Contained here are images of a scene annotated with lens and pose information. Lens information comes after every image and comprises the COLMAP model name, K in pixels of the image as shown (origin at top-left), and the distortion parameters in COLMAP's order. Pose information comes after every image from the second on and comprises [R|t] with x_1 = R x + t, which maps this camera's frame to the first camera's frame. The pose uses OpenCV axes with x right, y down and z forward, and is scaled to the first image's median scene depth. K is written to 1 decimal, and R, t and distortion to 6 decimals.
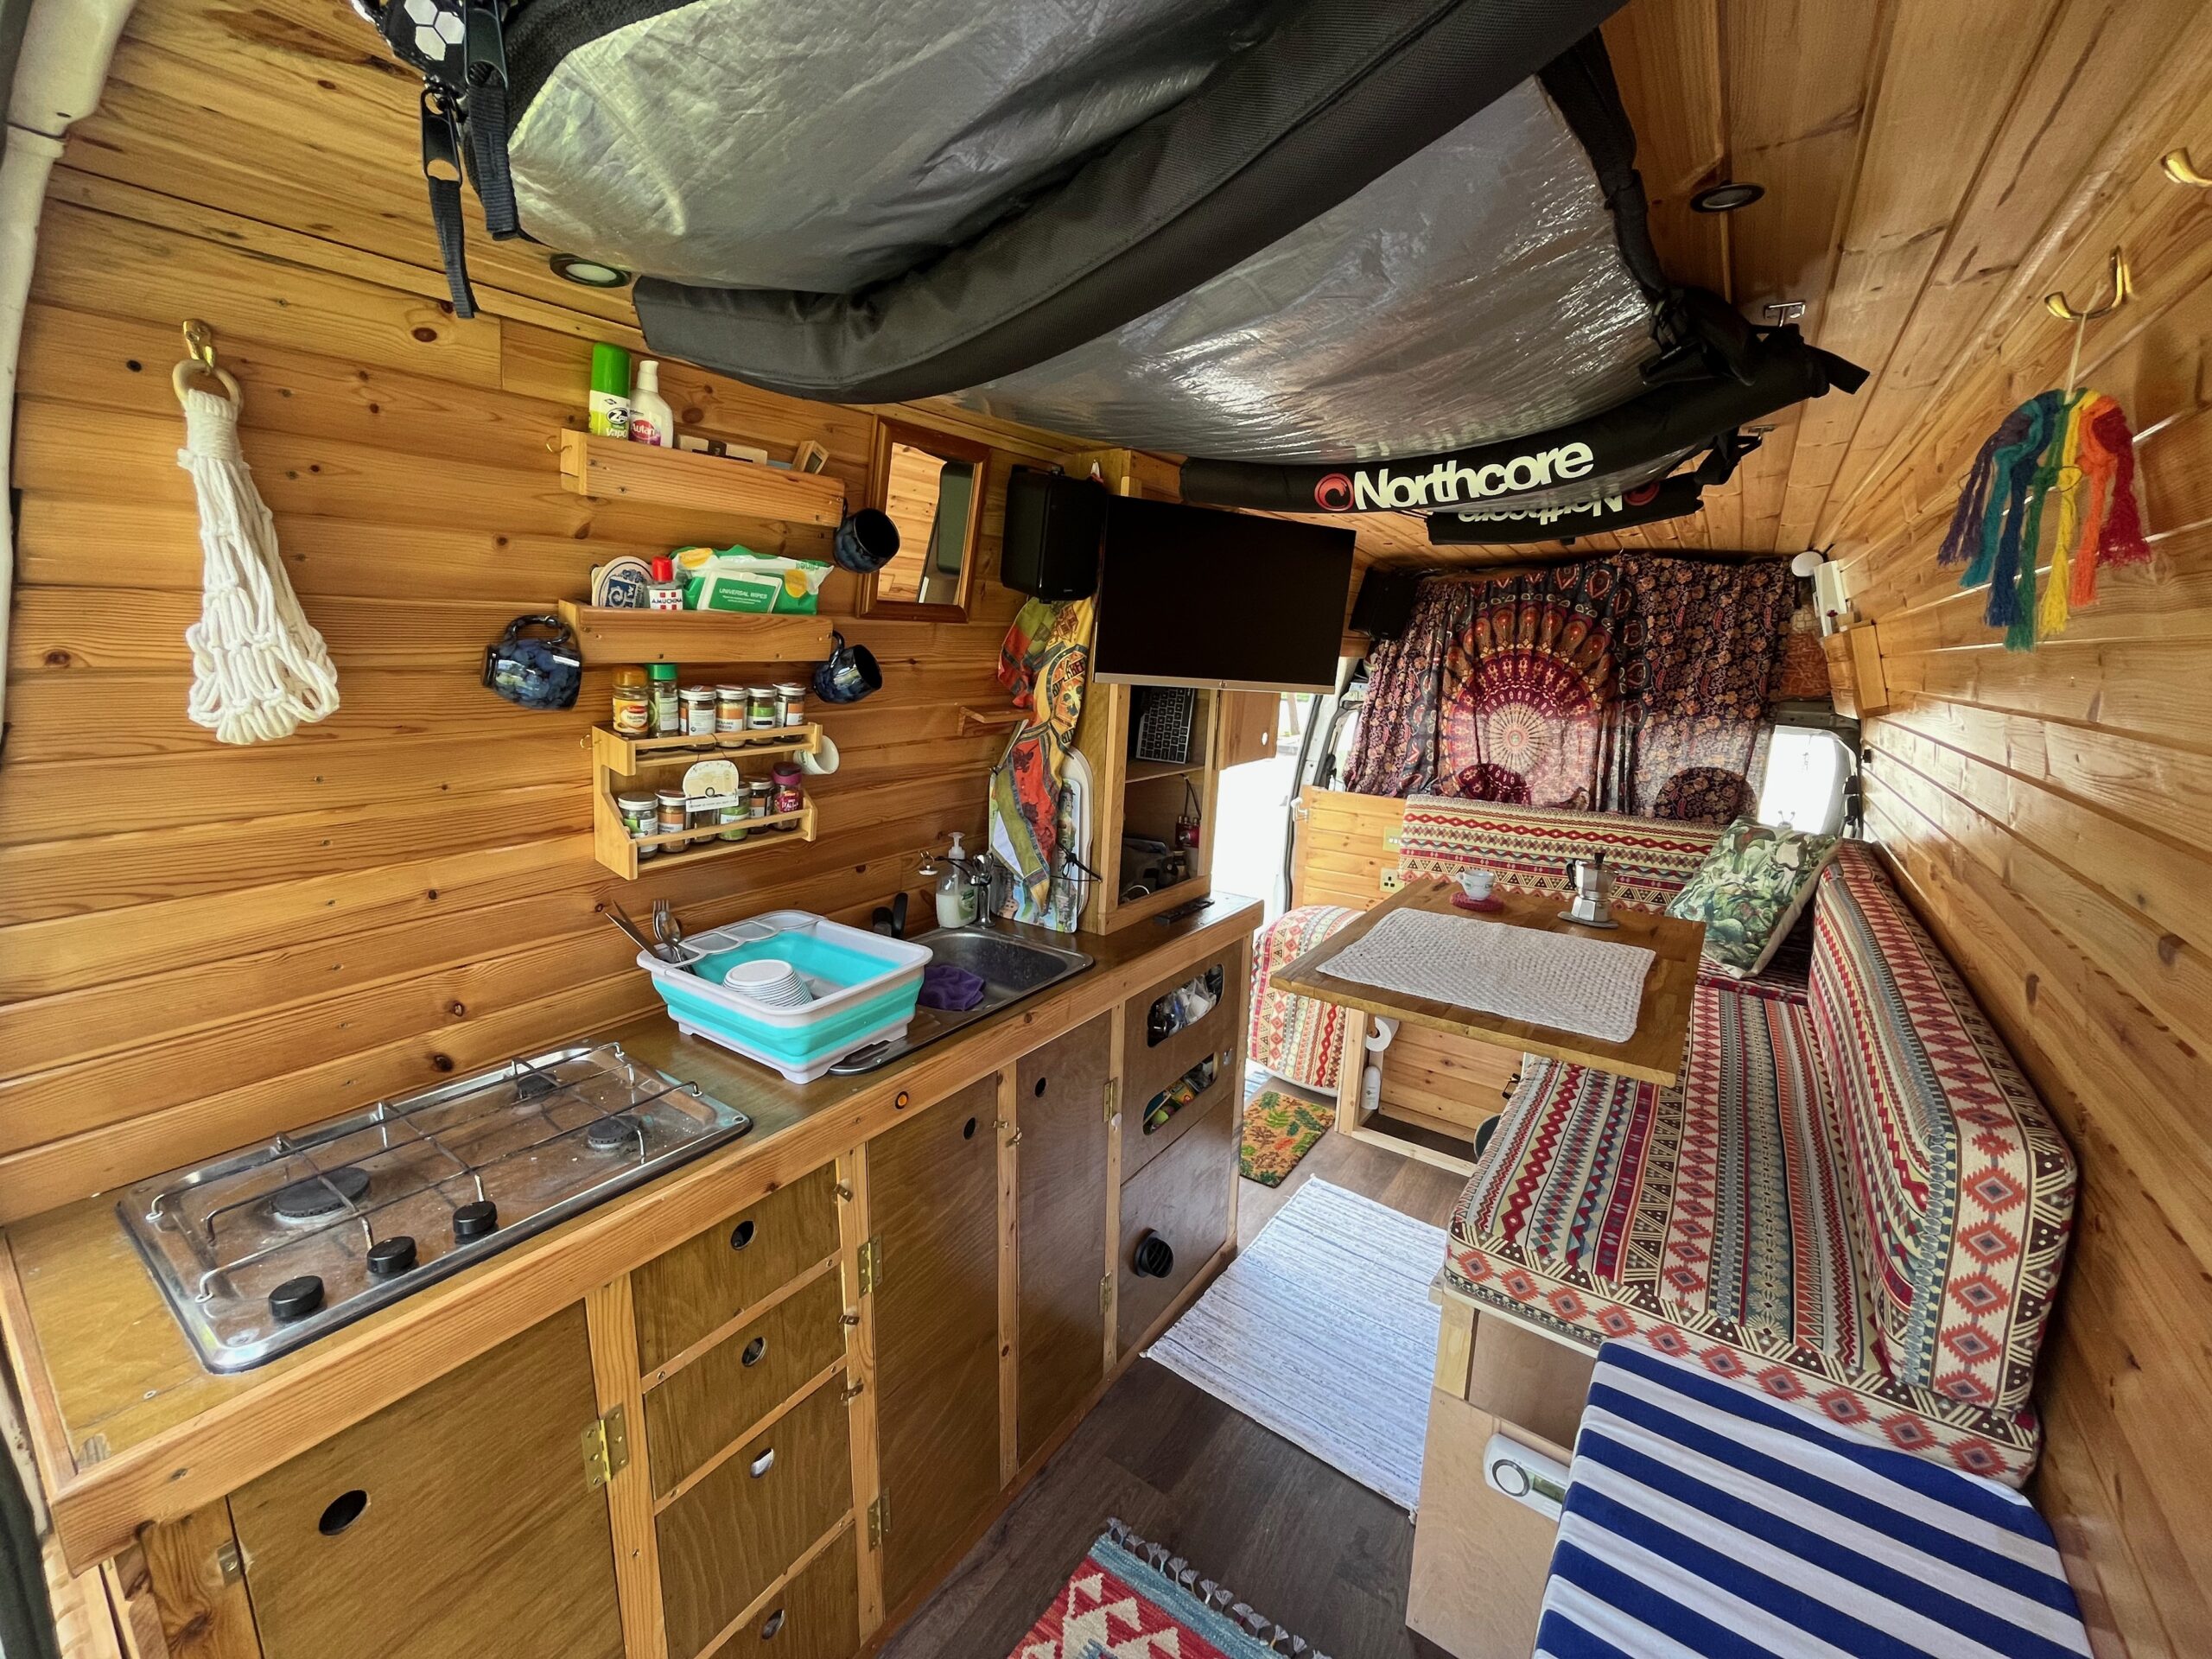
lens RADIAL K [[896.3, 0, 1106.3], [0, 896.3, 829.8], [0, 0, 1]] dist [-0.003670, 0.000514]
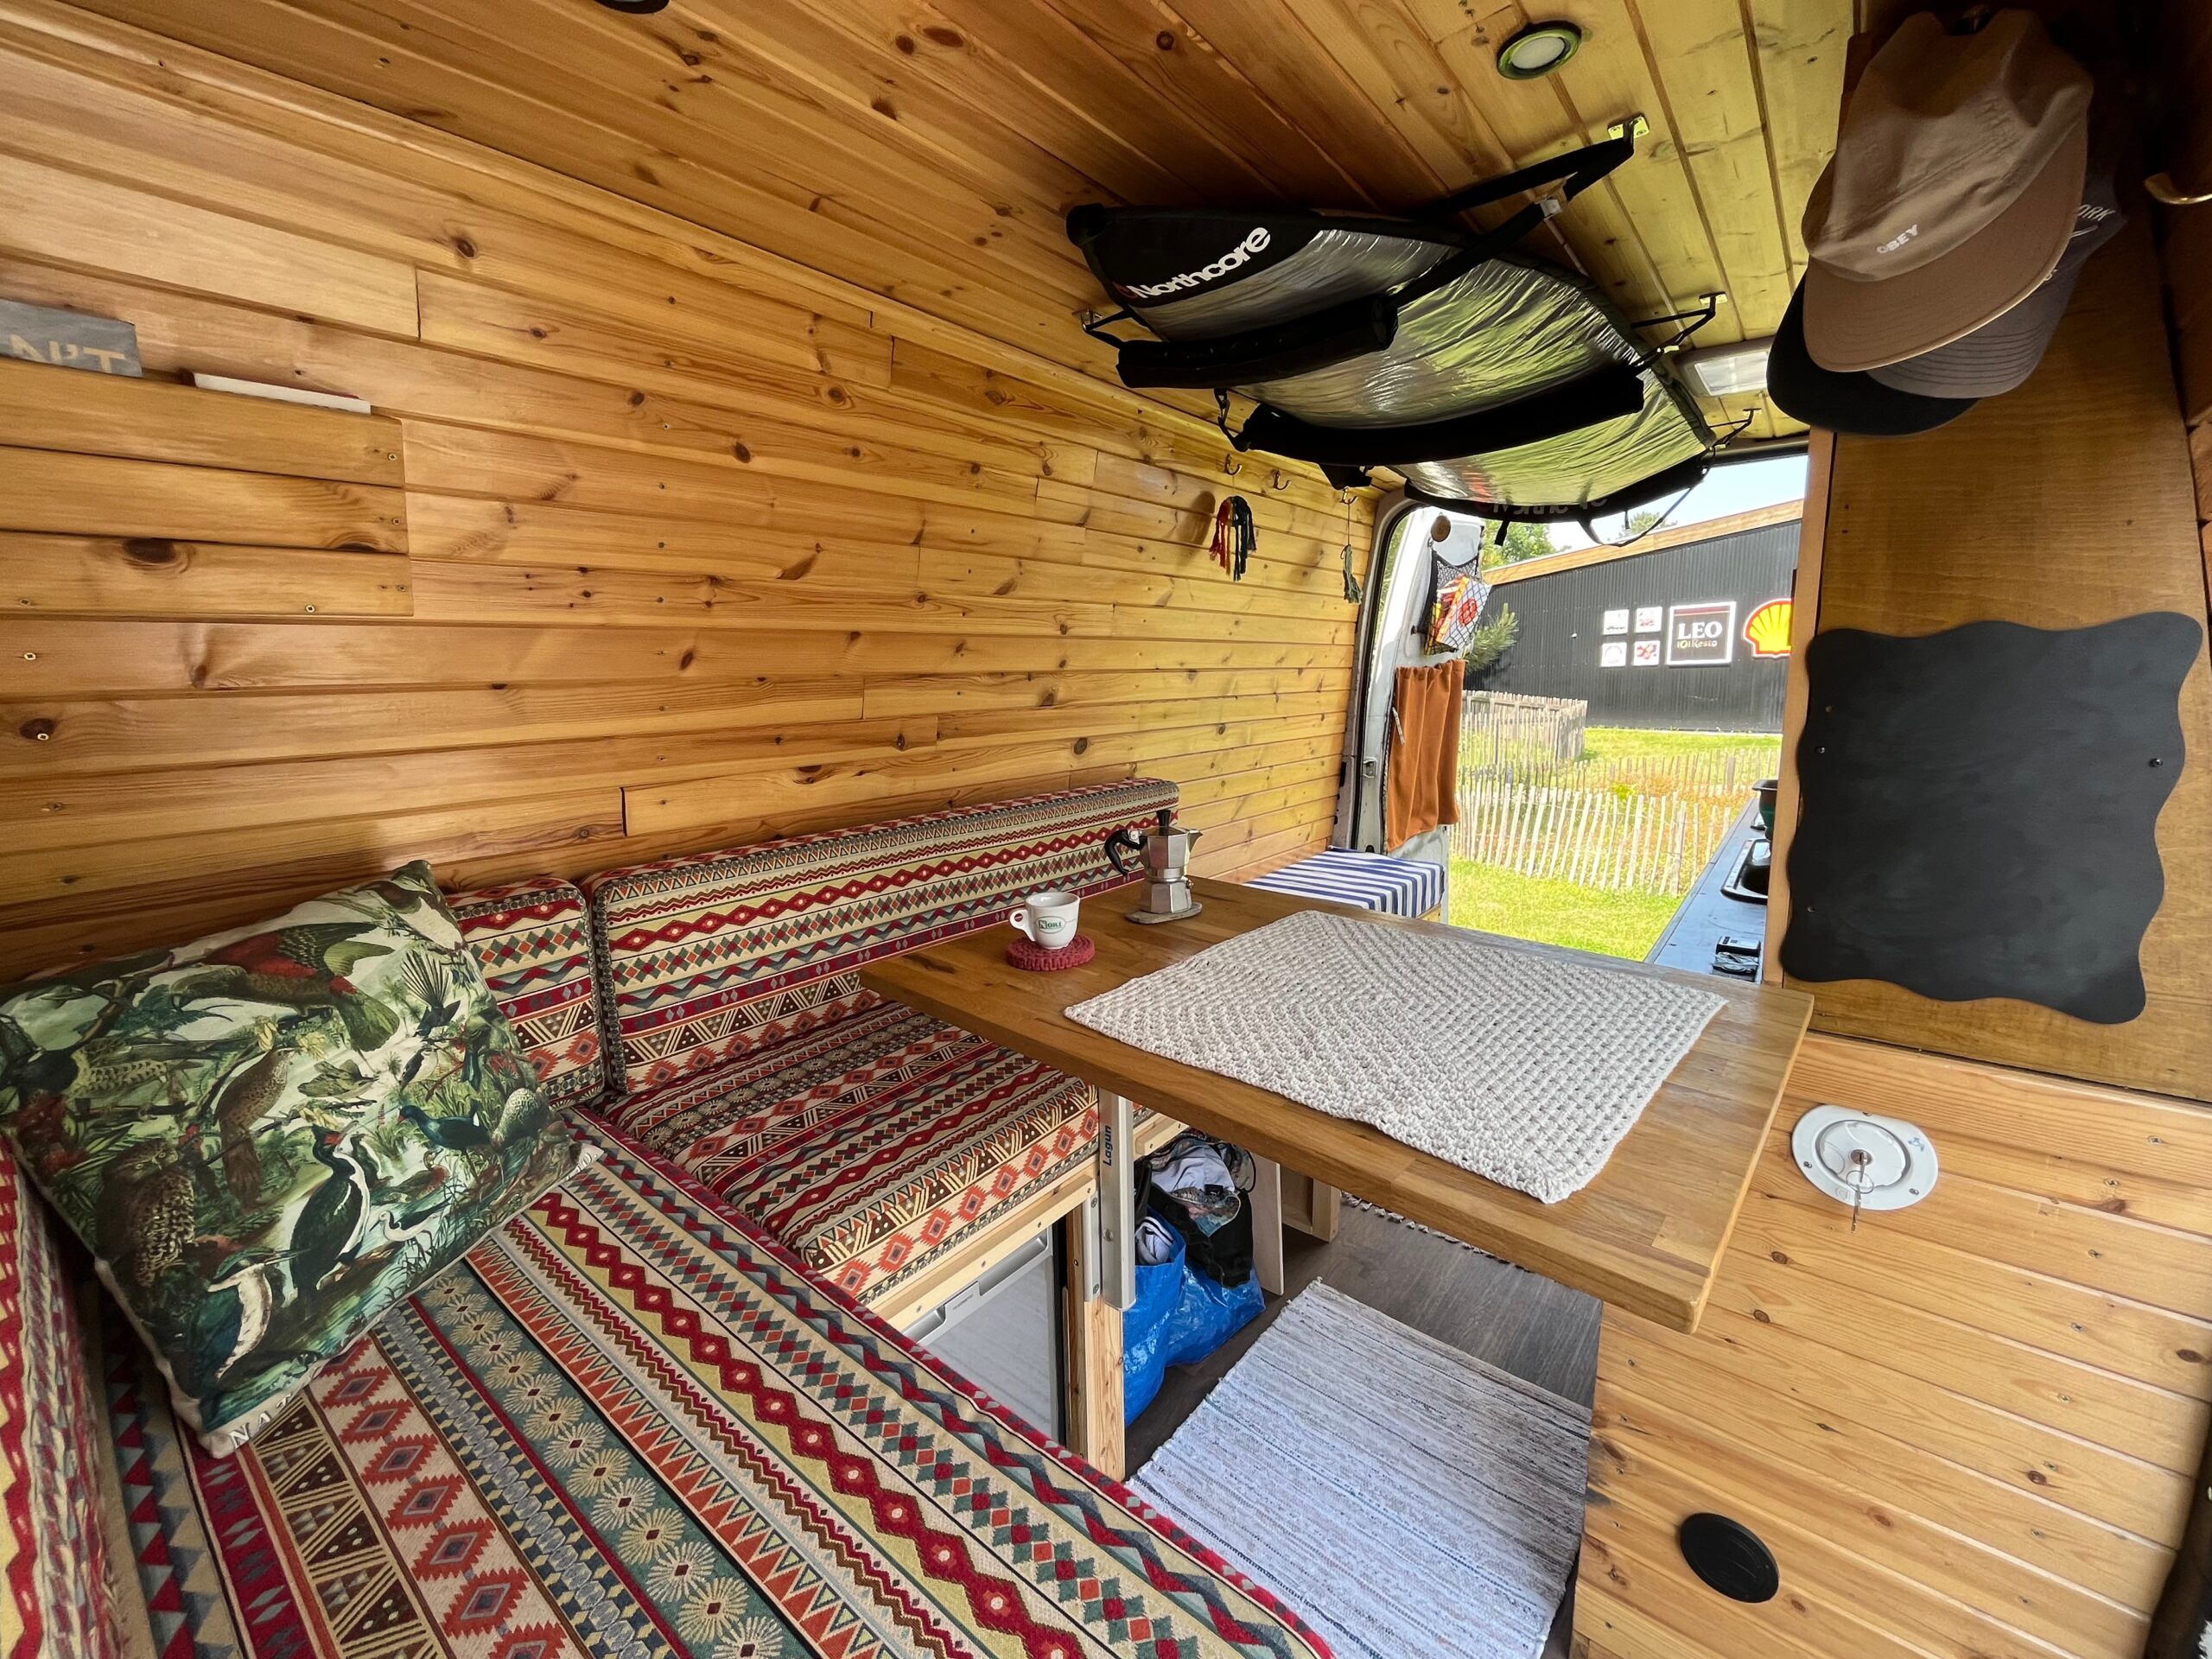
lens RADIAL K [[896.3, 0, 1103.7], [0, 896.3, 825.4], [0, 0, 1]] dist [-0.003670, 0.000514]
pose [[-0.997318, -0.019079, 0.070665, 0.708696], [0.008227, 0.930094, 0.367230, -0.321533], [-0.072731, 0.366827, -0.927442, 2.423821]]
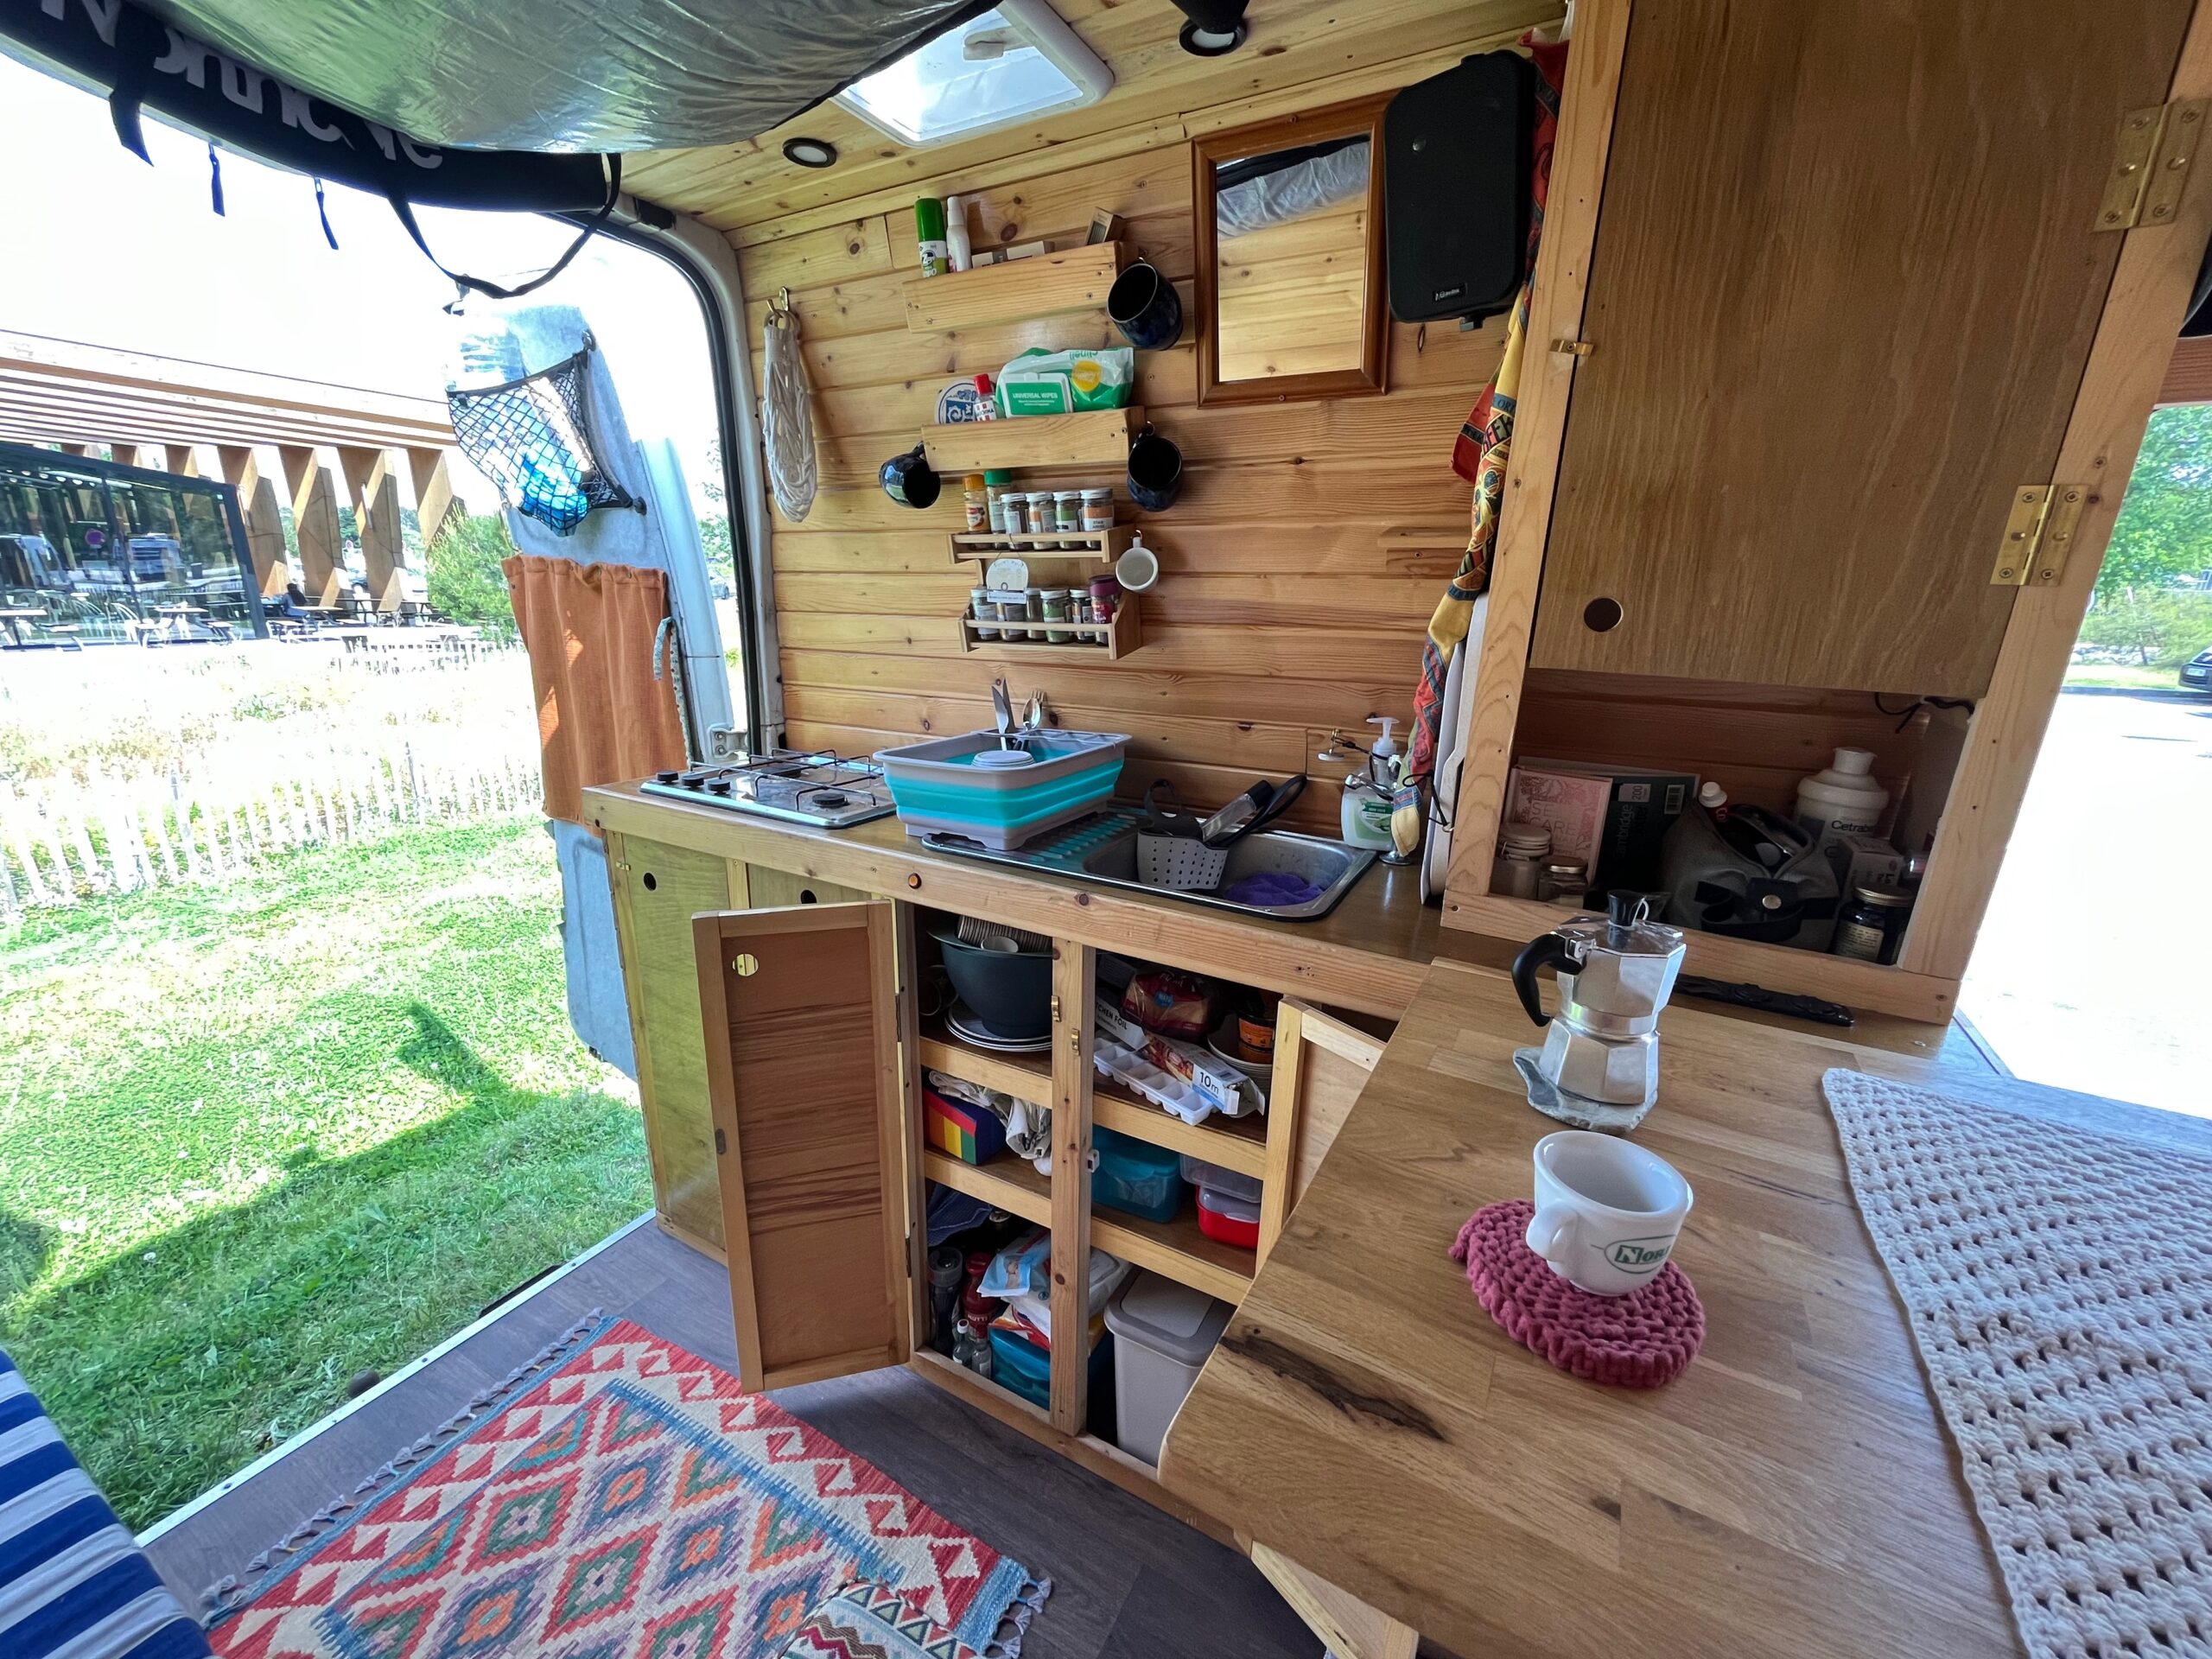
lens RADIAL K [[896.3, 0, 1105.1], [0, 896.3, 827.4], [0, 0, 1]] dist [-0.003670, 0.000514]
pose [[0.103547, 0.243684, -0.964311, 0.738430], [-0.221739, 0.950778, 0.216454, -0.025882], [0.969593, 0.191412, 0.152484, 1.004217]]
